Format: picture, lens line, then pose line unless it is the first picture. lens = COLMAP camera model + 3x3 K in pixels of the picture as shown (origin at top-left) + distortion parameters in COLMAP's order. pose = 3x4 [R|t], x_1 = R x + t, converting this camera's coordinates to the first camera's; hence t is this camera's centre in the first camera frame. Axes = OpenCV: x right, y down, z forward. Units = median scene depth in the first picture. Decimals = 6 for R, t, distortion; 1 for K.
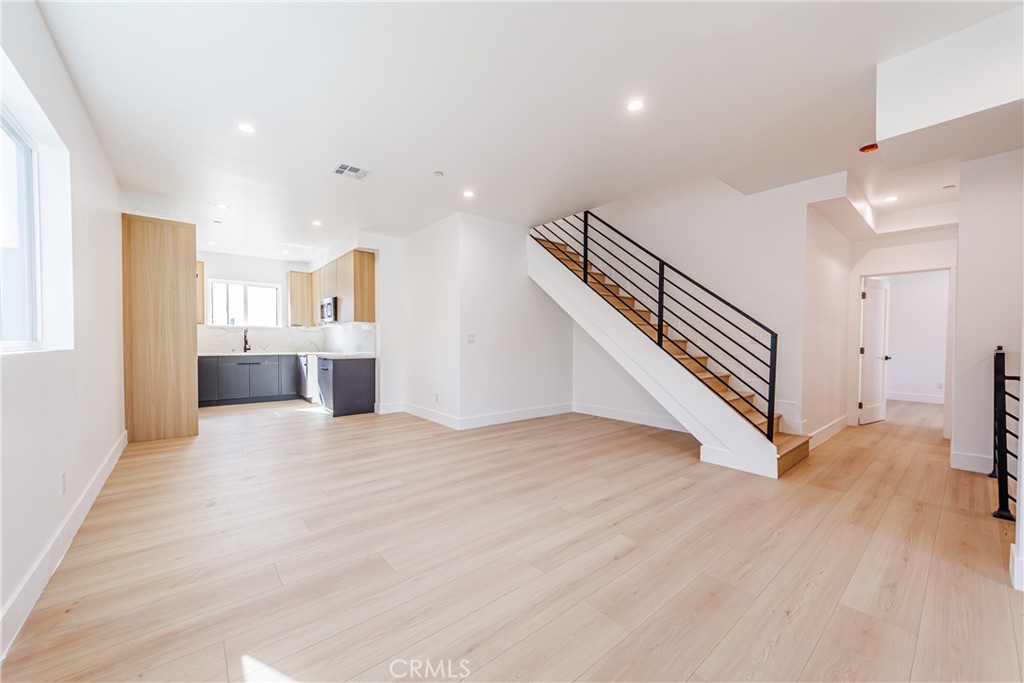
lens RADIAL K [[384.4, 0, 505.7], [0, 384.4, 351.8], [0, 0, 1]] dist [-0.000714, 0.000215]
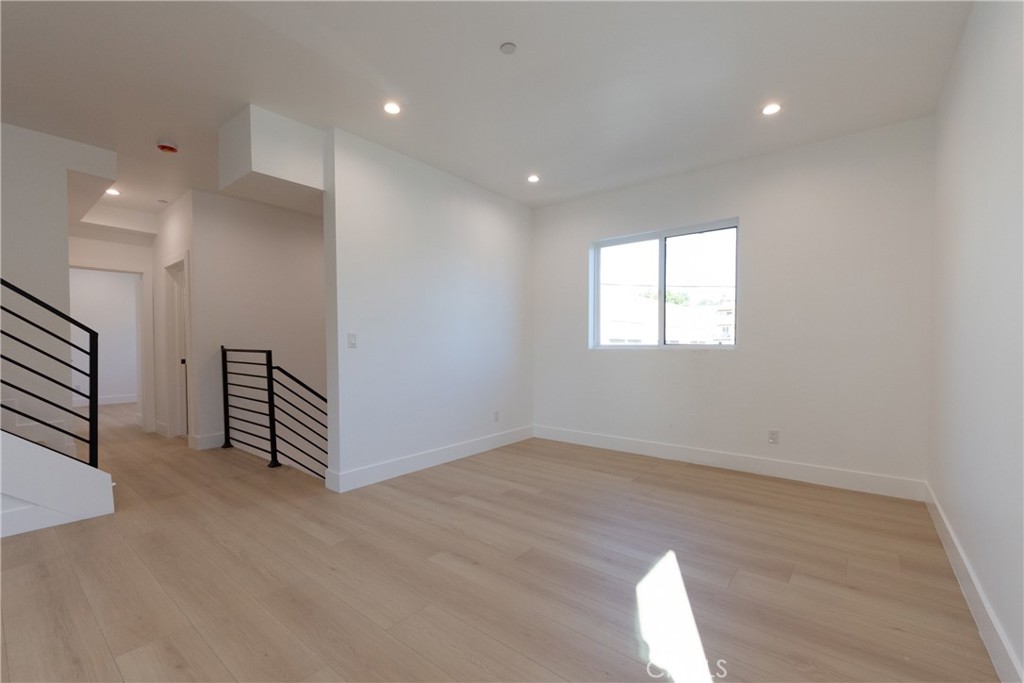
lens RADIAL K [[435.1, 0, 512.7], [0, 435.1, 354.1], [0, 0, 1]] dist [-0.002147, -0.000353]
pose [[-0.196021, -0.030216, 0.980134, -0.192048], [0.028283, 0.998935, 0.036453, -0.006724], [-0.980192, 0.034867, -0.194957, 0.194459]]
